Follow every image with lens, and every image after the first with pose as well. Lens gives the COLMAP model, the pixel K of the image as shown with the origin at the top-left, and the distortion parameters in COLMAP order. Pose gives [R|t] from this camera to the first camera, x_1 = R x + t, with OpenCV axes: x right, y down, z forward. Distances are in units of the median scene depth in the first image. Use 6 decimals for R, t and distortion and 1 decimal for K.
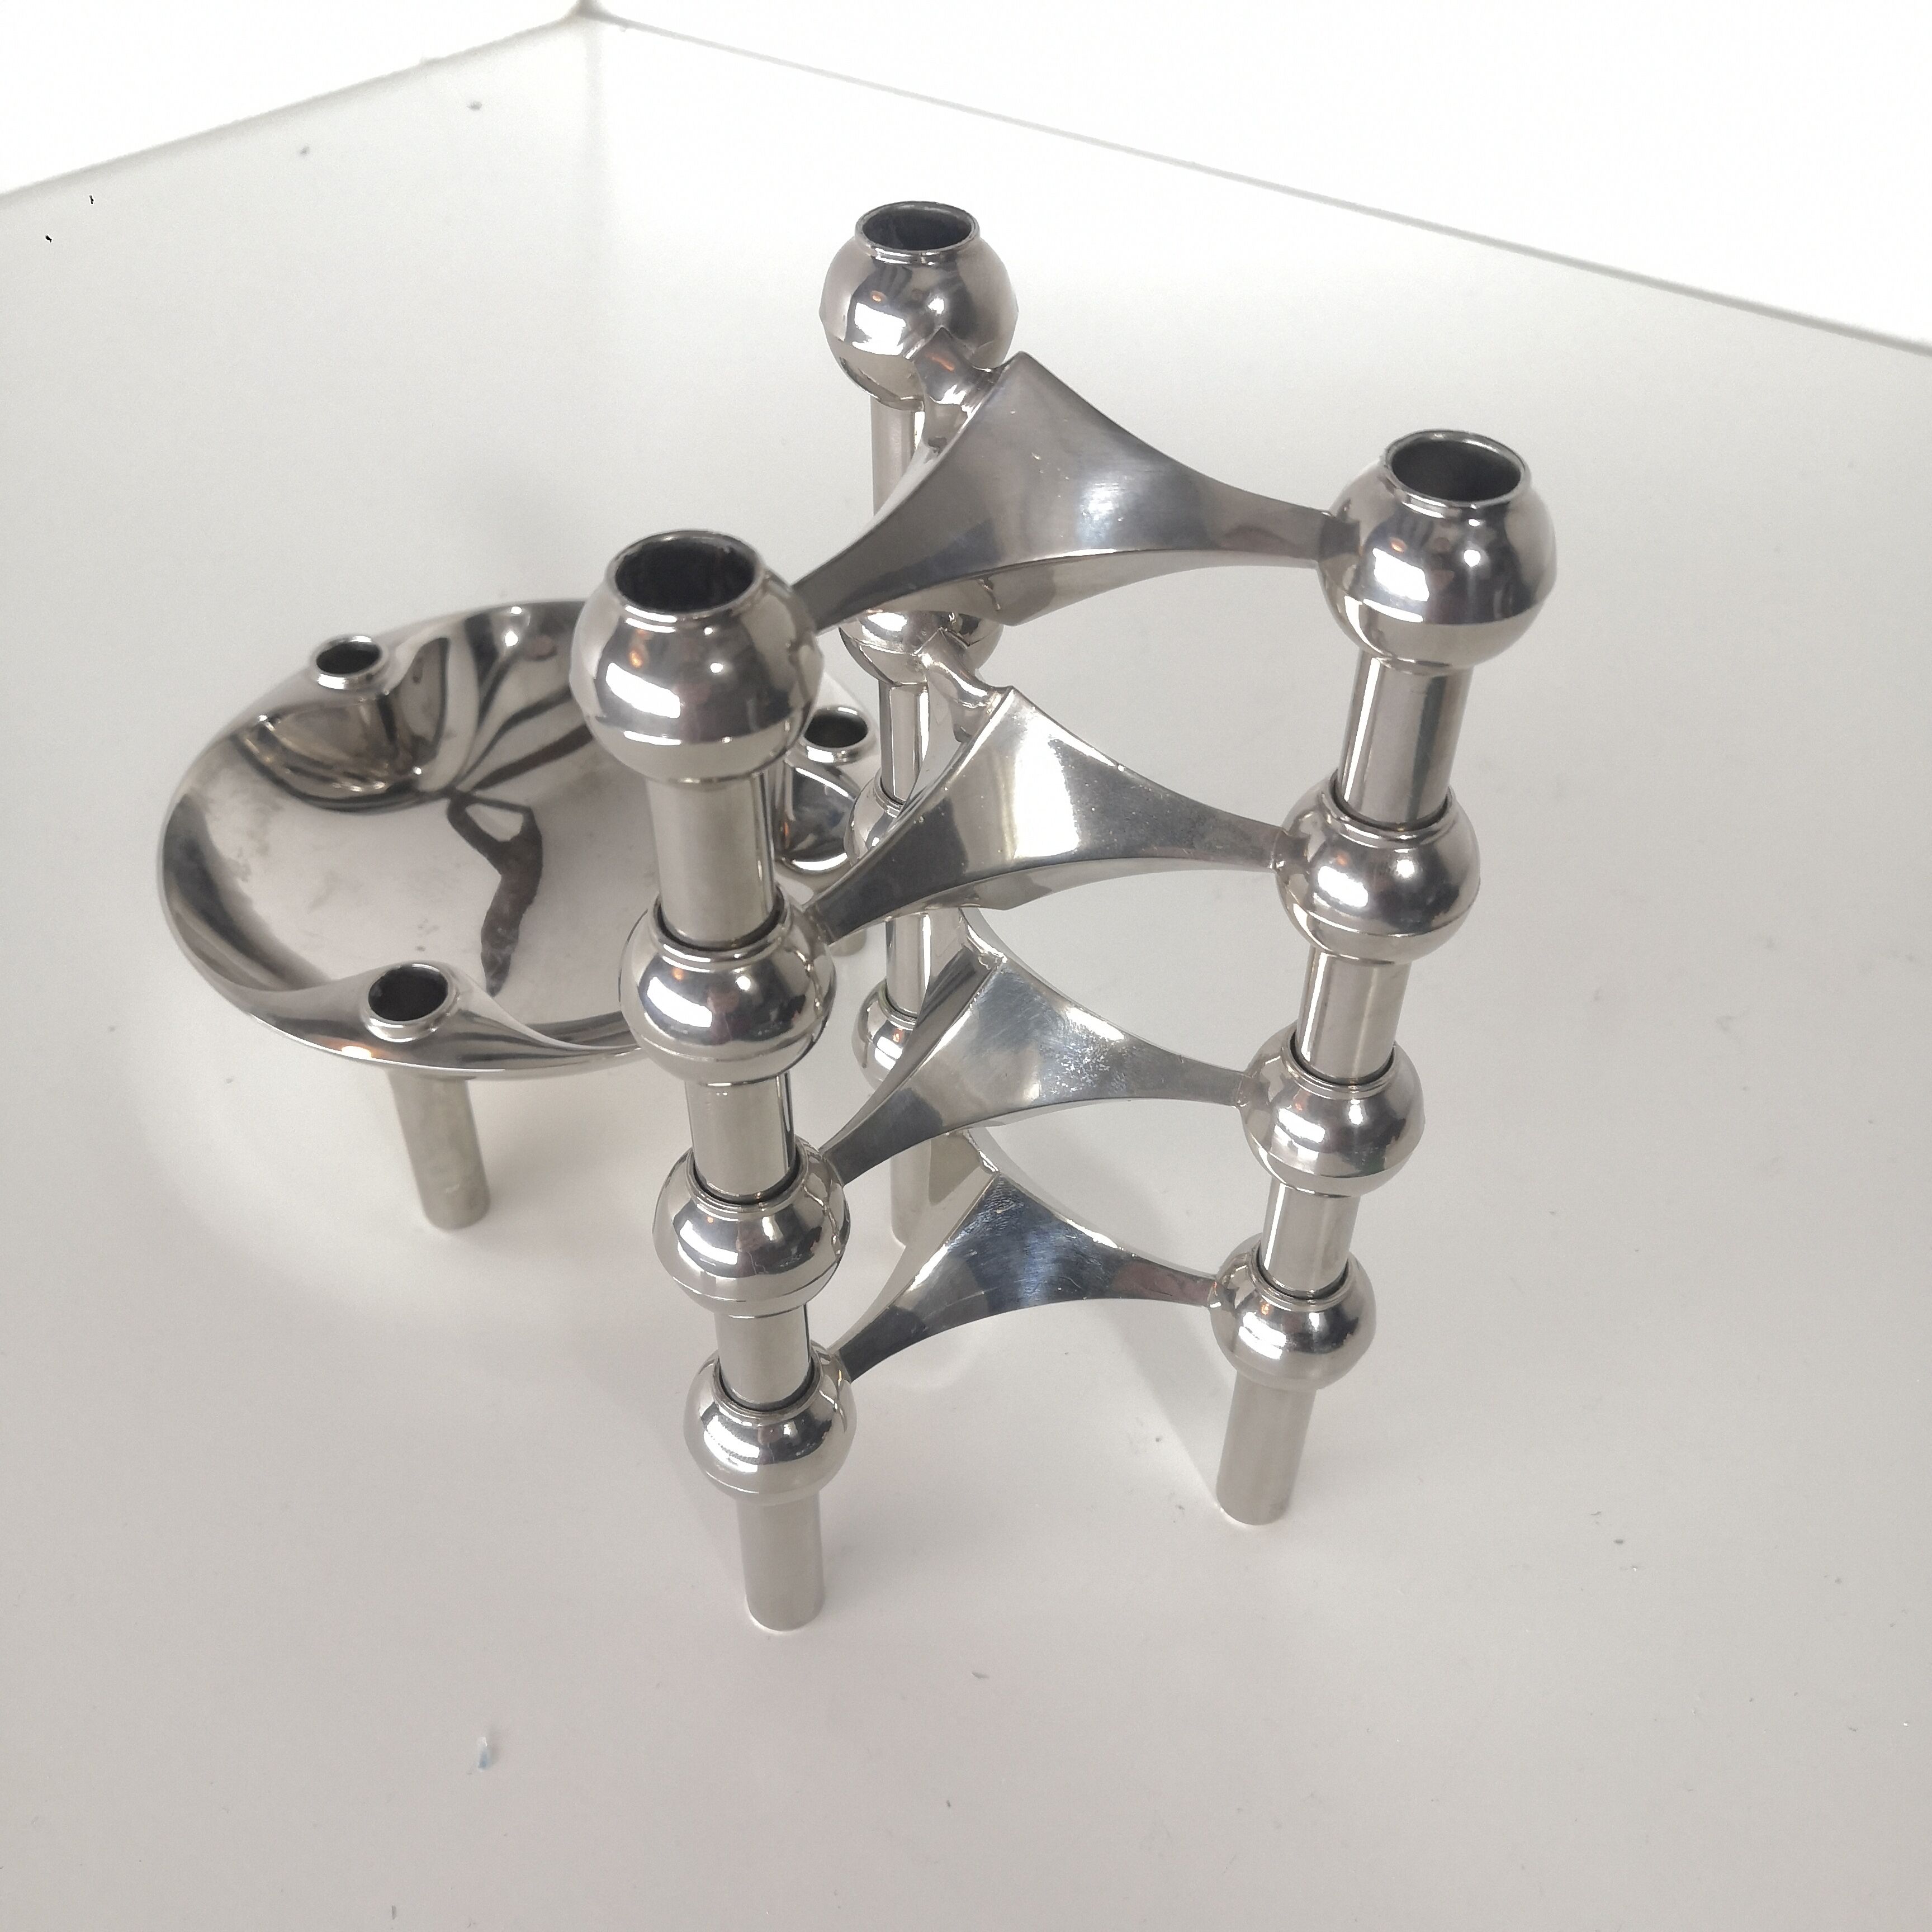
lens RADIAL K [[2084.5, 0, 1061.6], [0, 2084.5, 966.1], [0, 0, 1]] dist [0.052047, -0.229039]
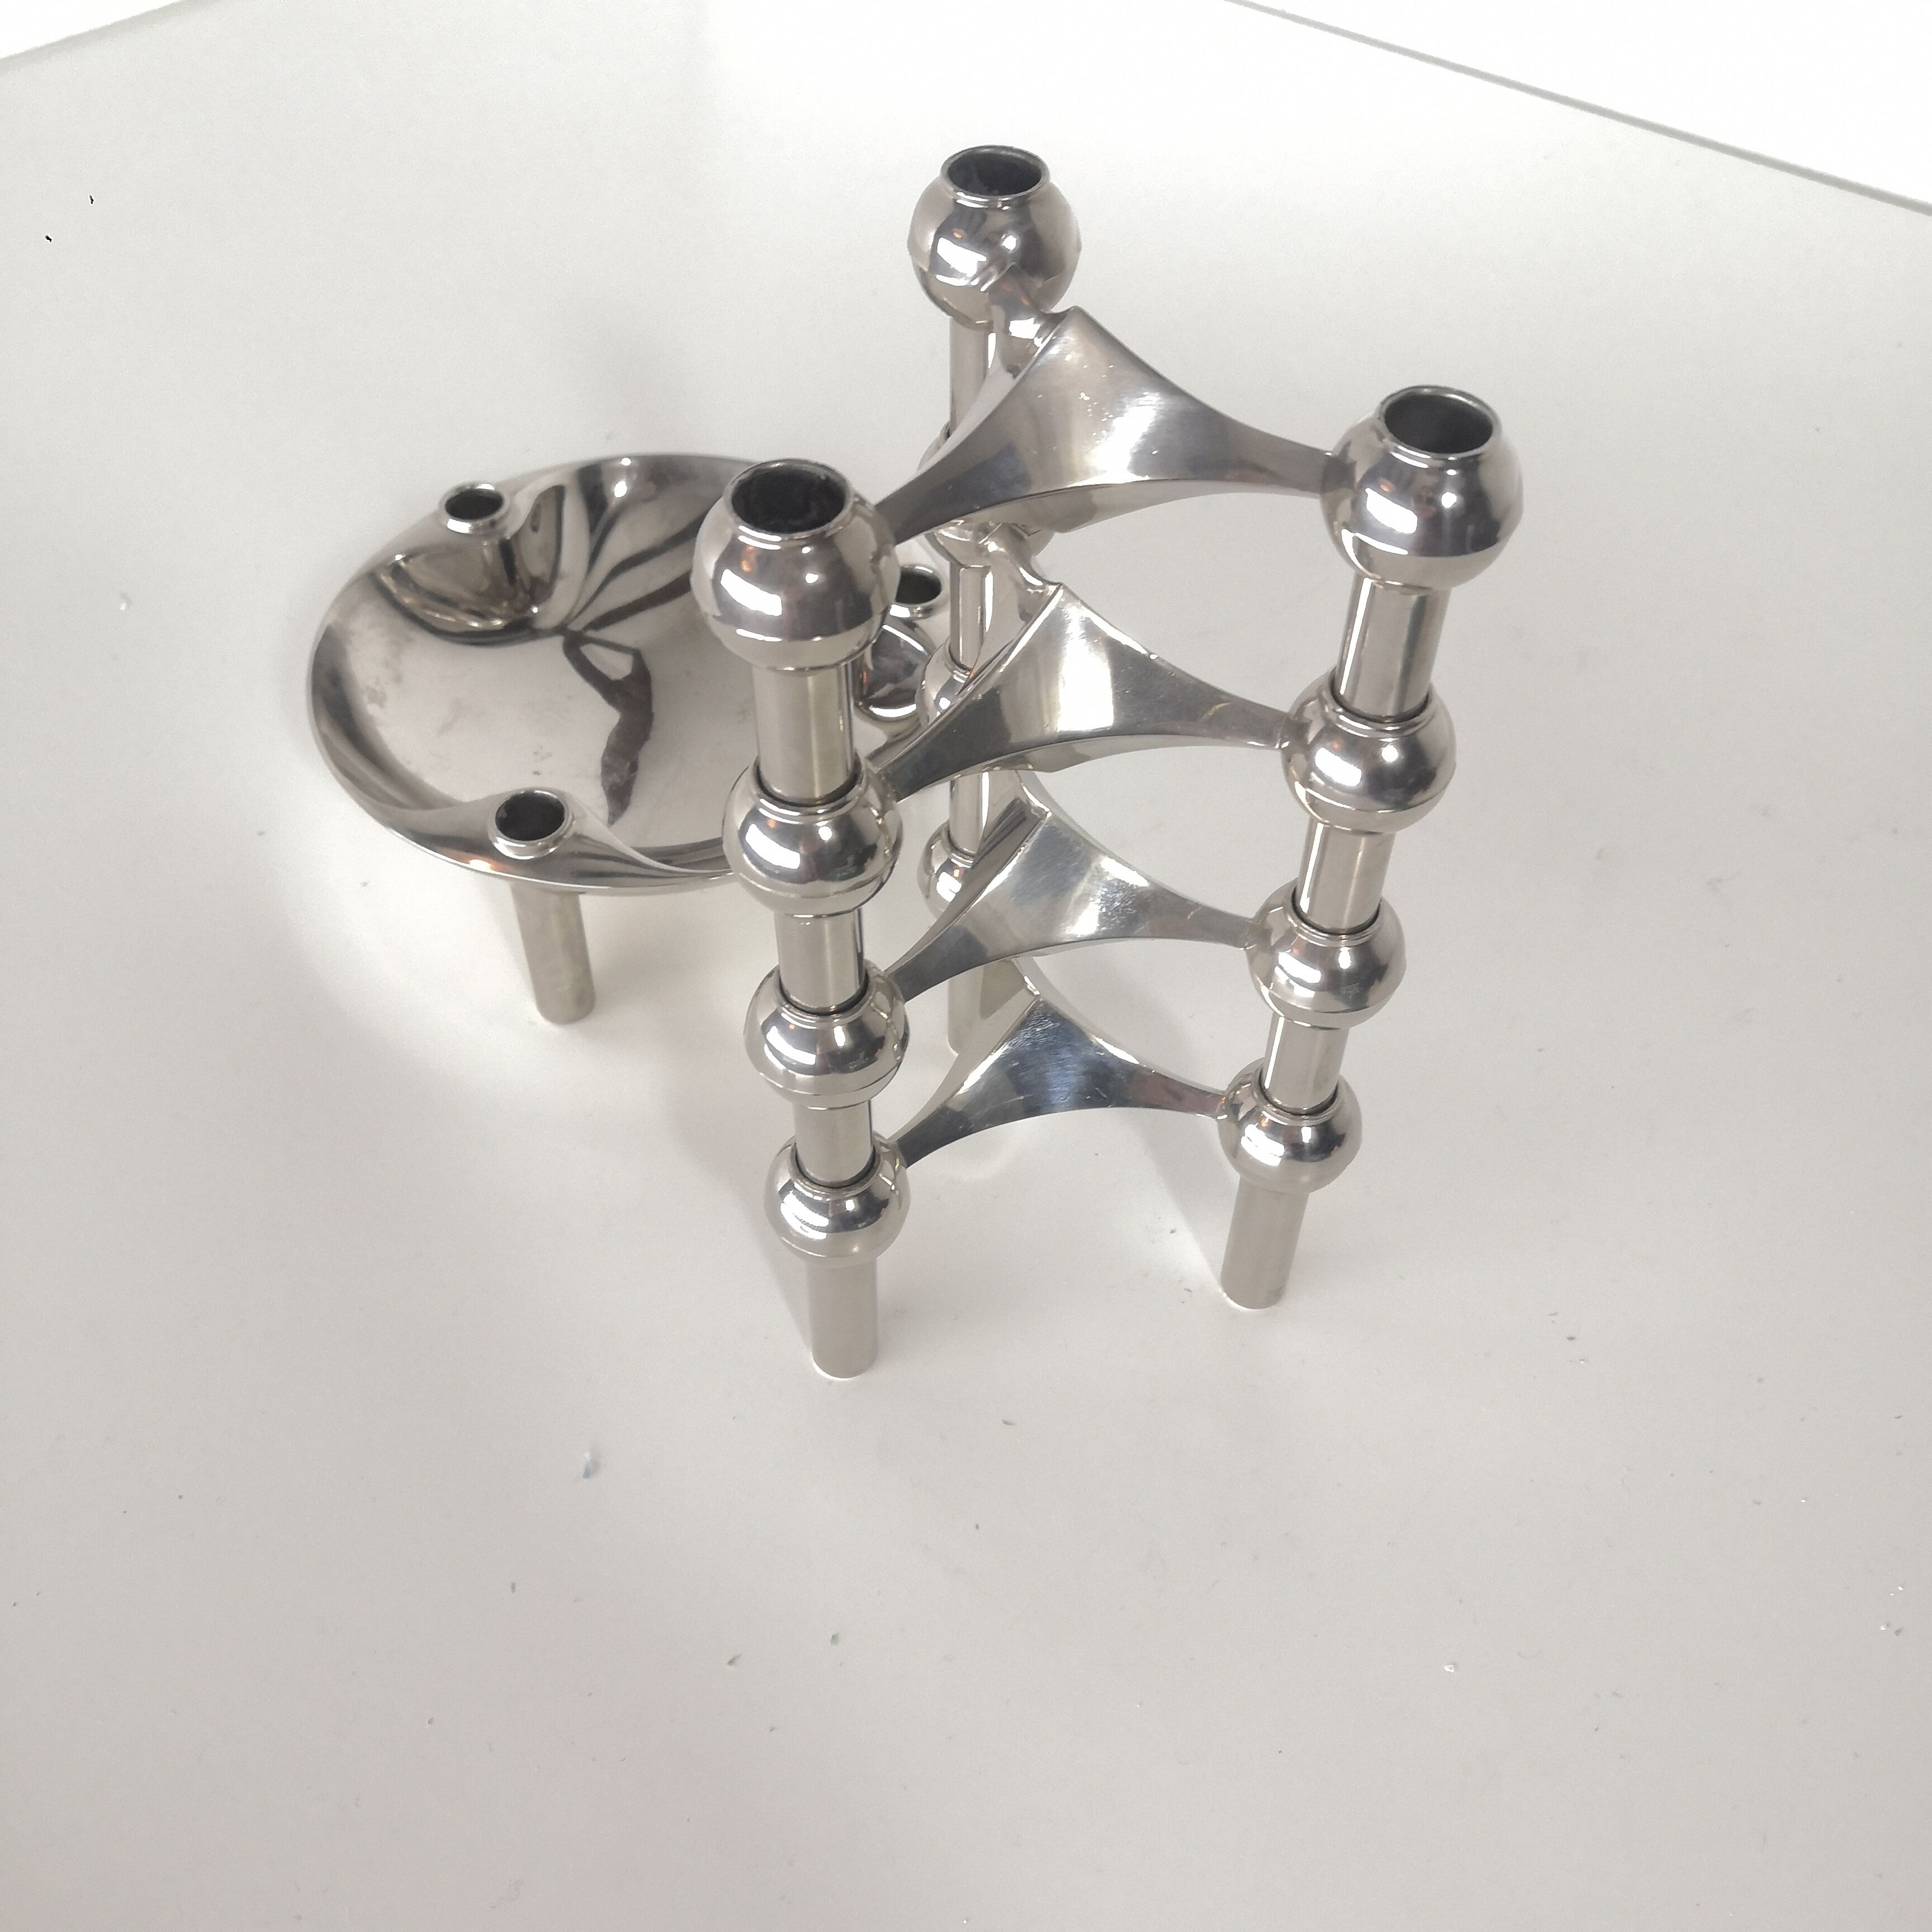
lens RADIAL K [[2084.5, 0, 1061.6], [0, 2084.5, 966.1], [0, 0, 1]] dist [0.052047, -0.229039]
pose [[0.998648, 0.040725, -0.032313, 0.020598], [-0.037719, 0.995342, 0.088722, -0.022415], [0.035775, -0.087383, 0.995532, -0.163071]]
